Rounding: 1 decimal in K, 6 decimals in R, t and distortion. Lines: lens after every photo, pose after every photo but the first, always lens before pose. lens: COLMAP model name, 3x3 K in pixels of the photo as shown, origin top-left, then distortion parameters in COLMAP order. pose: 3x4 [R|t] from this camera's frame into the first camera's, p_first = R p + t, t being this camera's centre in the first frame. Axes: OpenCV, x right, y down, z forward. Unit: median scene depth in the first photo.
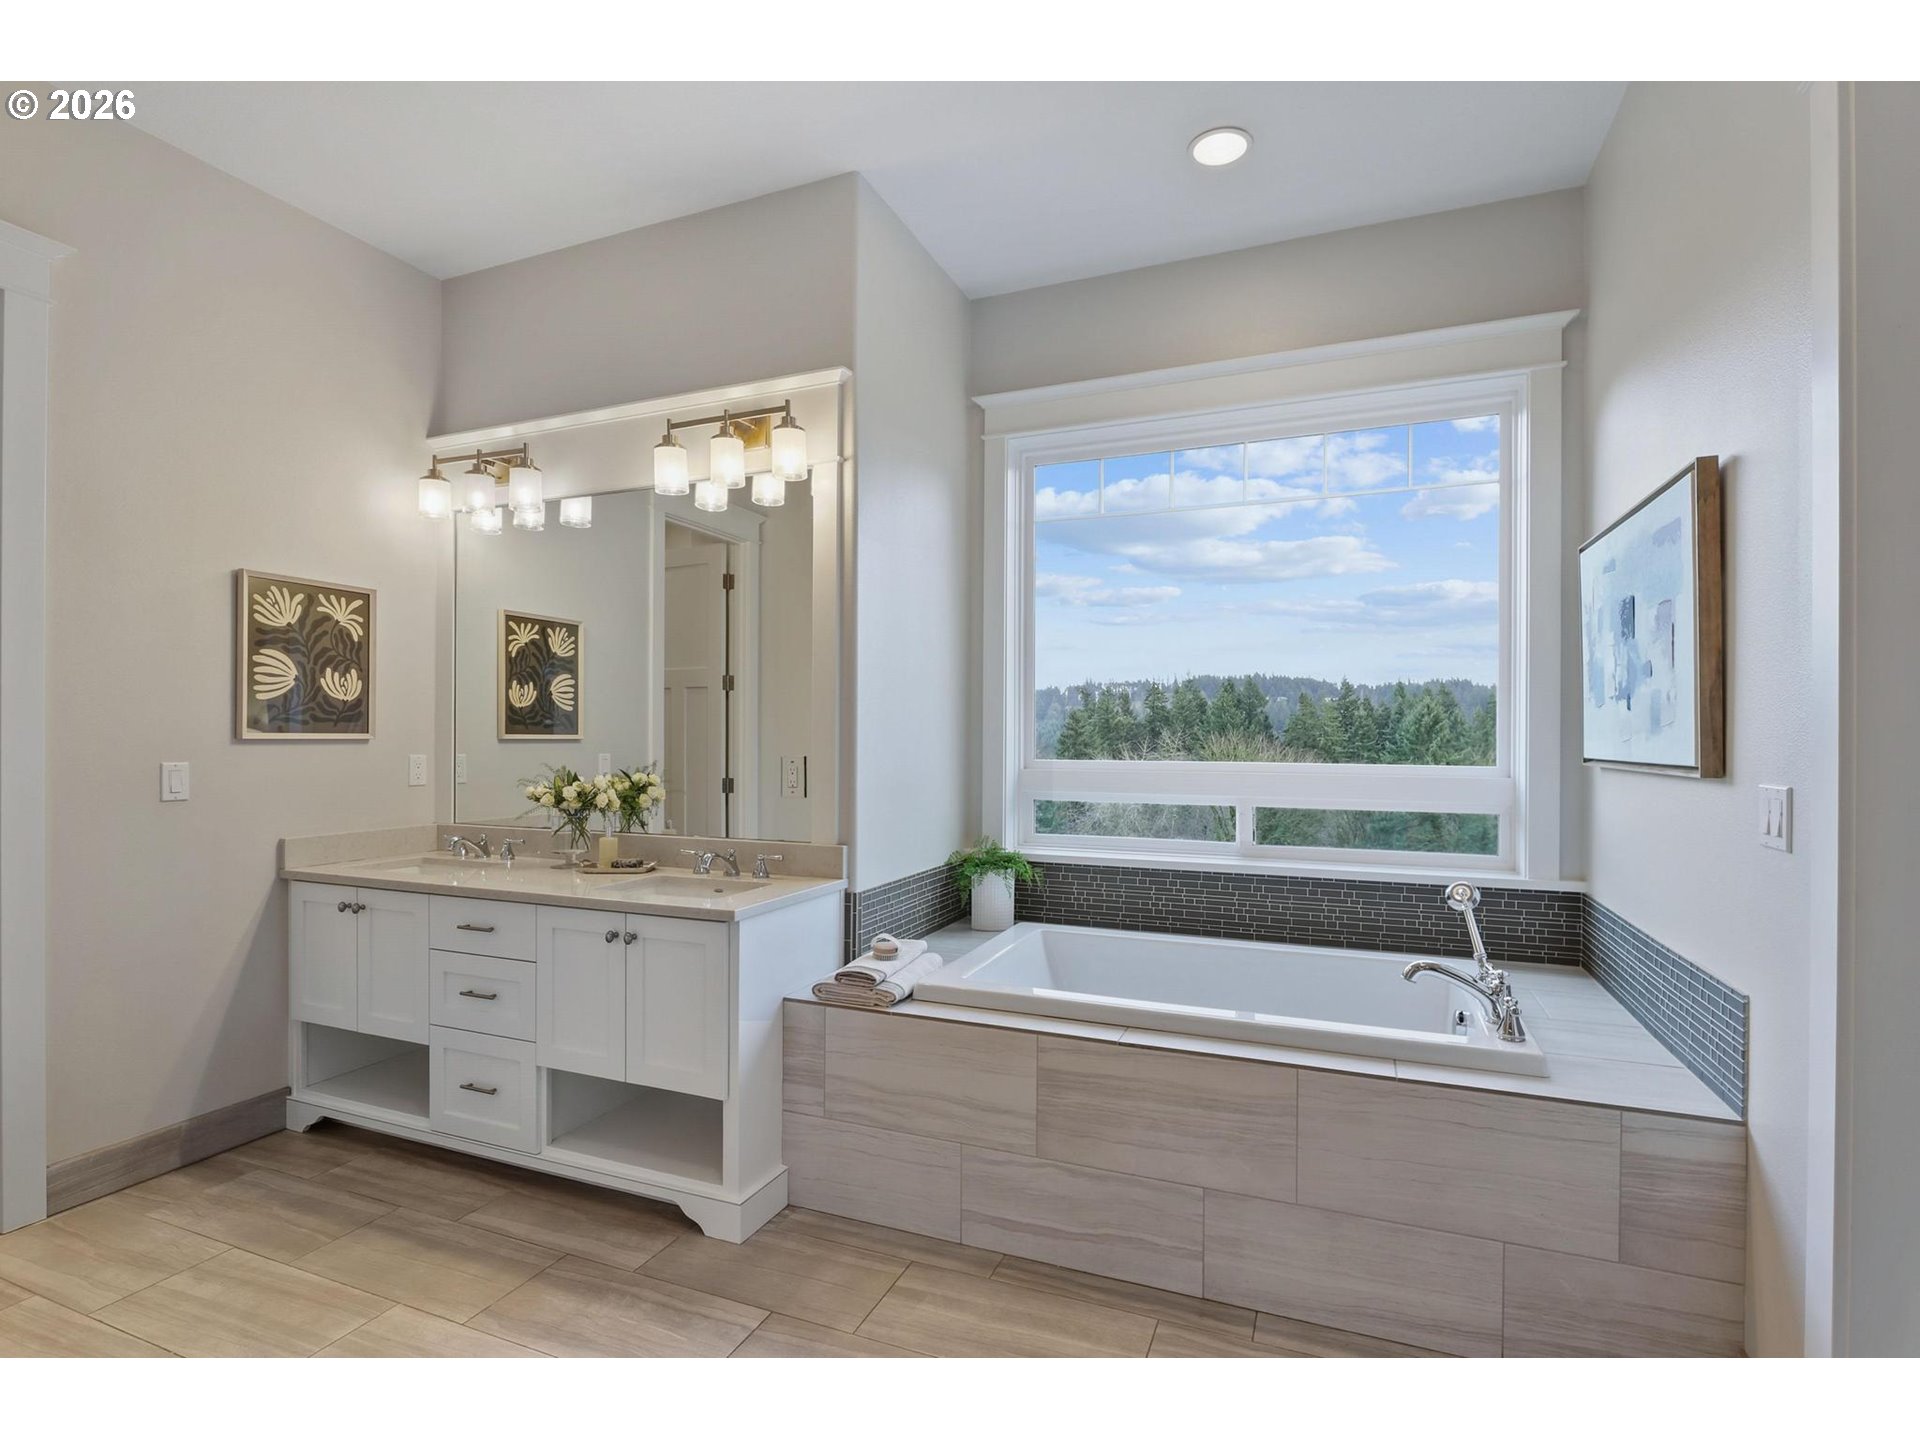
lens RADIAL K [[878.4, 0, 970.7], [0, 878.4, 726.7], [0, 0, 1]] dist [0.000994, -0.000254]
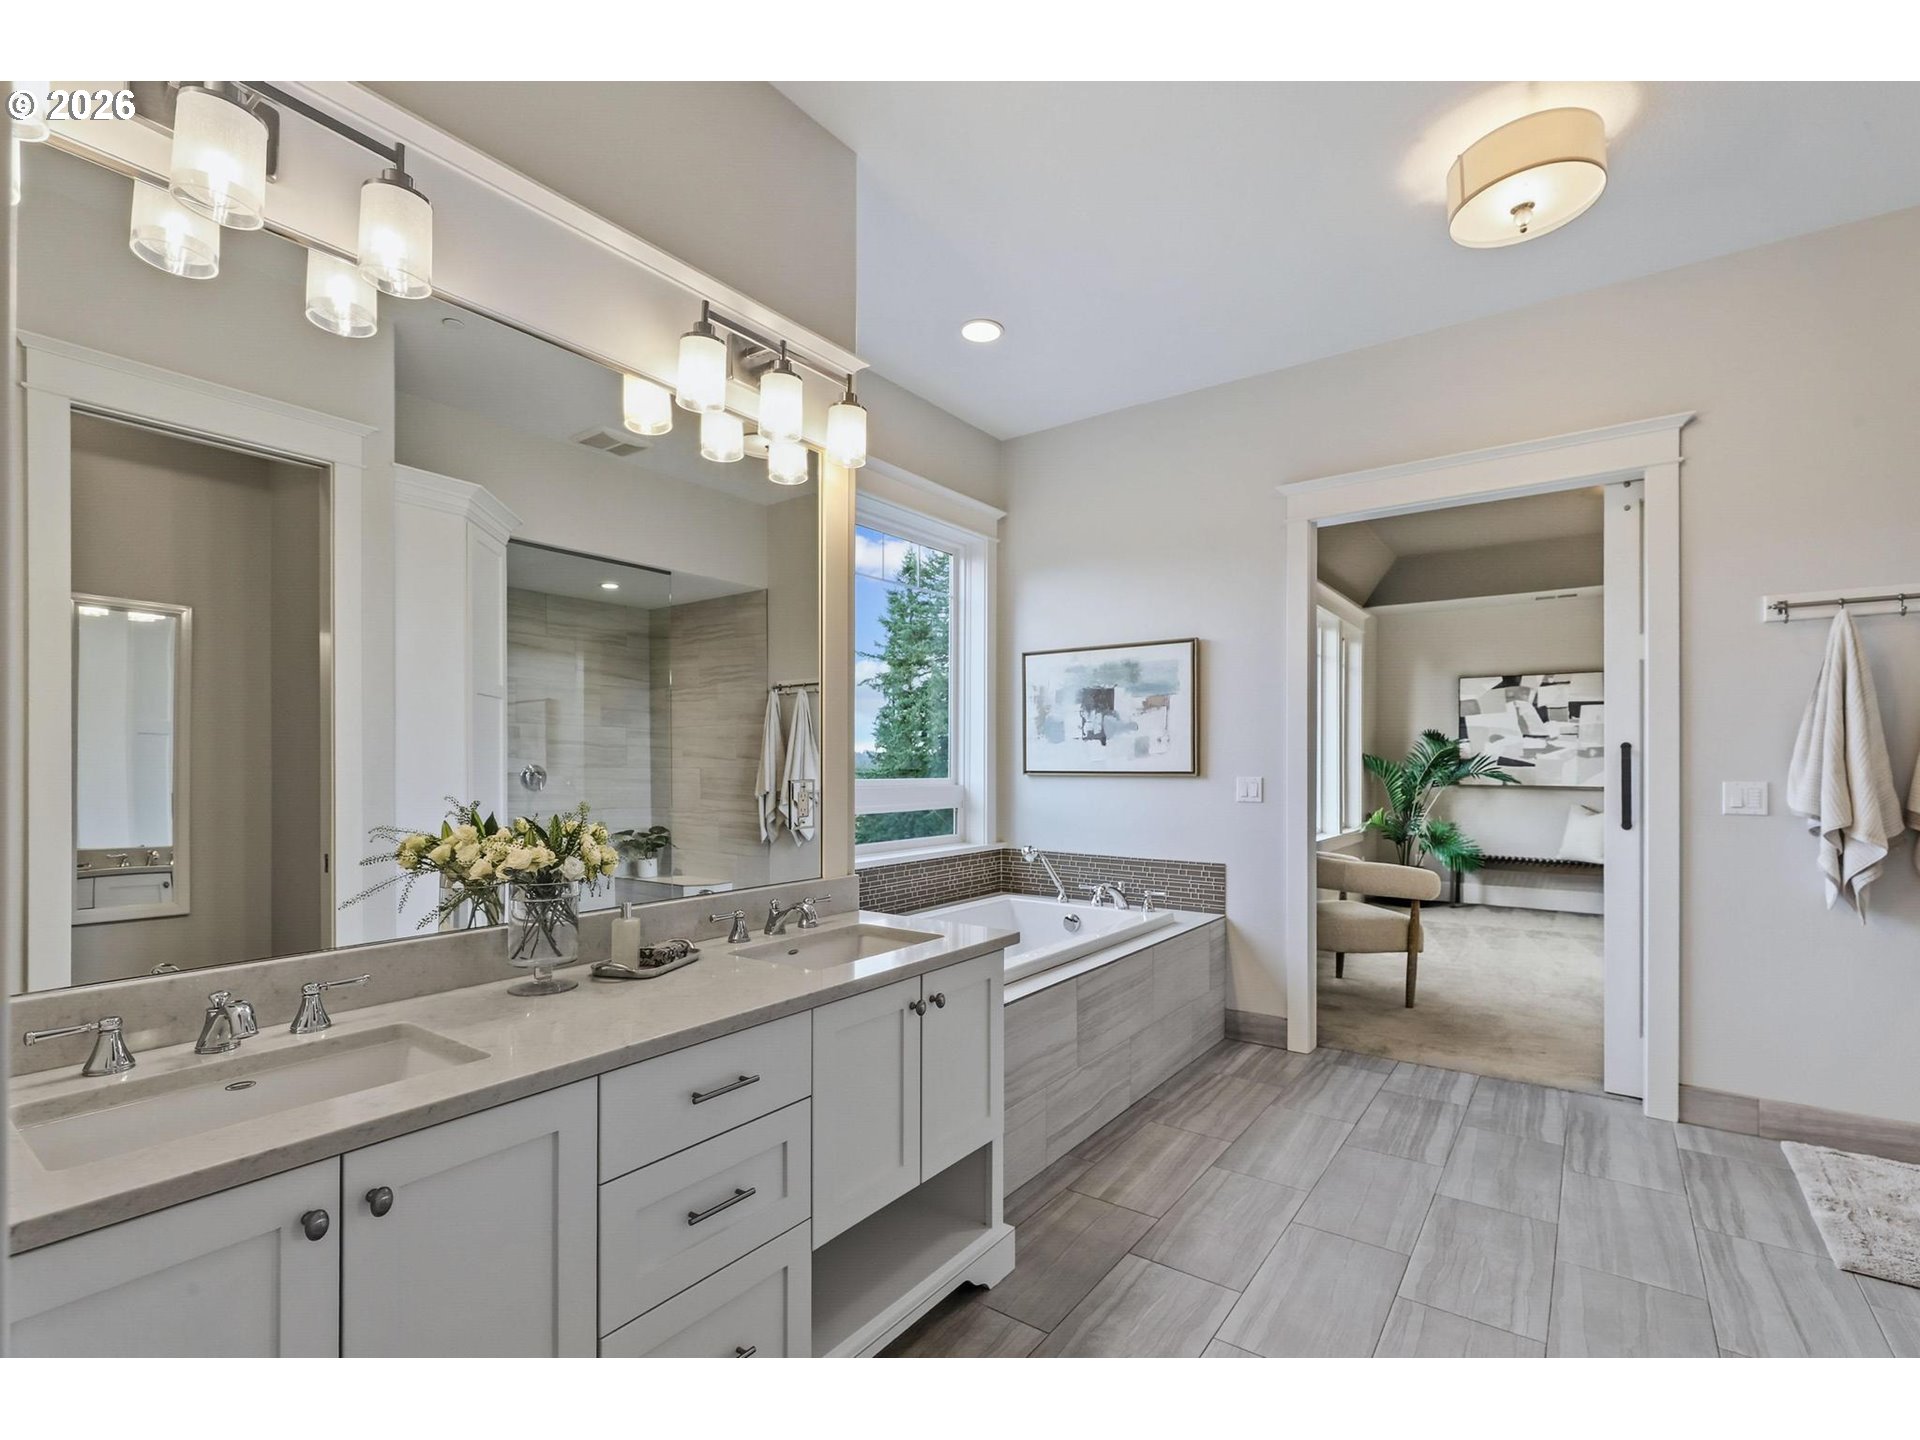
lens RADIAL K [[847.2, 0, 956.9], [0, 847.2, 754.0], [0, 0, 1]] dist [0.001770, 0.000046]
pose [[0.271522, 0.008506, 0.962395, -0.988759], [-0.011869, 0.999914, -0.005489, 0.013023], [-0.962359, -0.009933, 0.271600, 0.665445]]
